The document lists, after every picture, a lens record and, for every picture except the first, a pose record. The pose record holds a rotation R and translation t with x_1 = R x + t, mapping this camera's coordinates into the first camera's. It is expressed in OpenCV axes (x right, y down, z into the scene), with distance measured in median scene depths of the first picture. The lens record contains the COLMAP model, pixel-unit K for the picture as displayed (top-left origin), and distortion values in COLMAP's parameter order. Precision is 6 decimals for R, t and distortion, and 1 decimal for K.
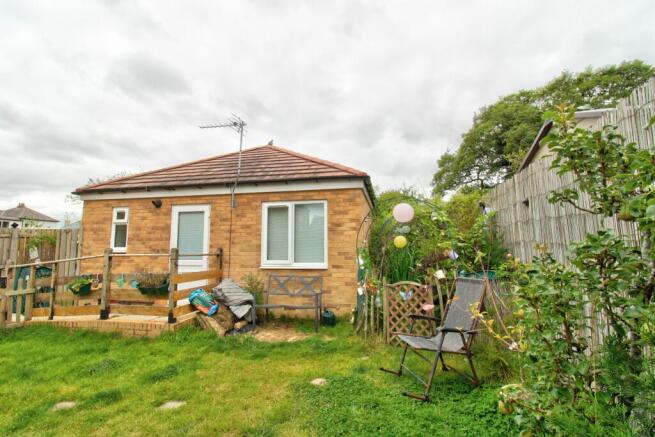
lens RADIAL K [[304.7, 0, 327.1], [0, 304.7, 214.0], [0, 0, 1]] dist [0.000411, -0.012467]
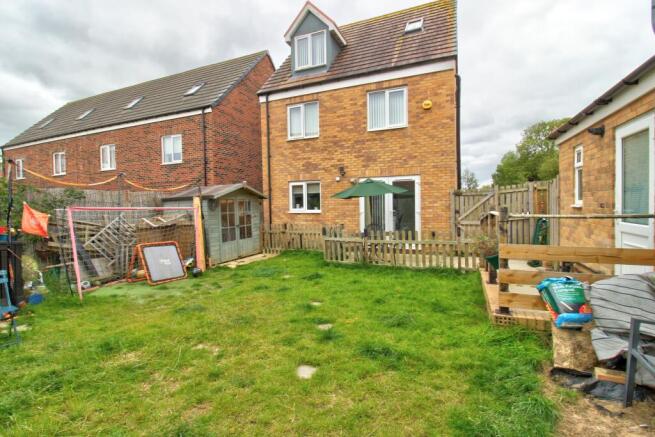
lens RADIAL K [[304.7, 0, 327.1], [0, 304.7, 214.0], [0, 0, 1]] dist [0.000411, -0.012467]
pose [[-0.210918, 0.039052, -0.976723, 0.296684], [0.126351, 0.991908, 0.012375, 0.096613], [0.969303, -0.120800, -0.214146, 0.986932]]
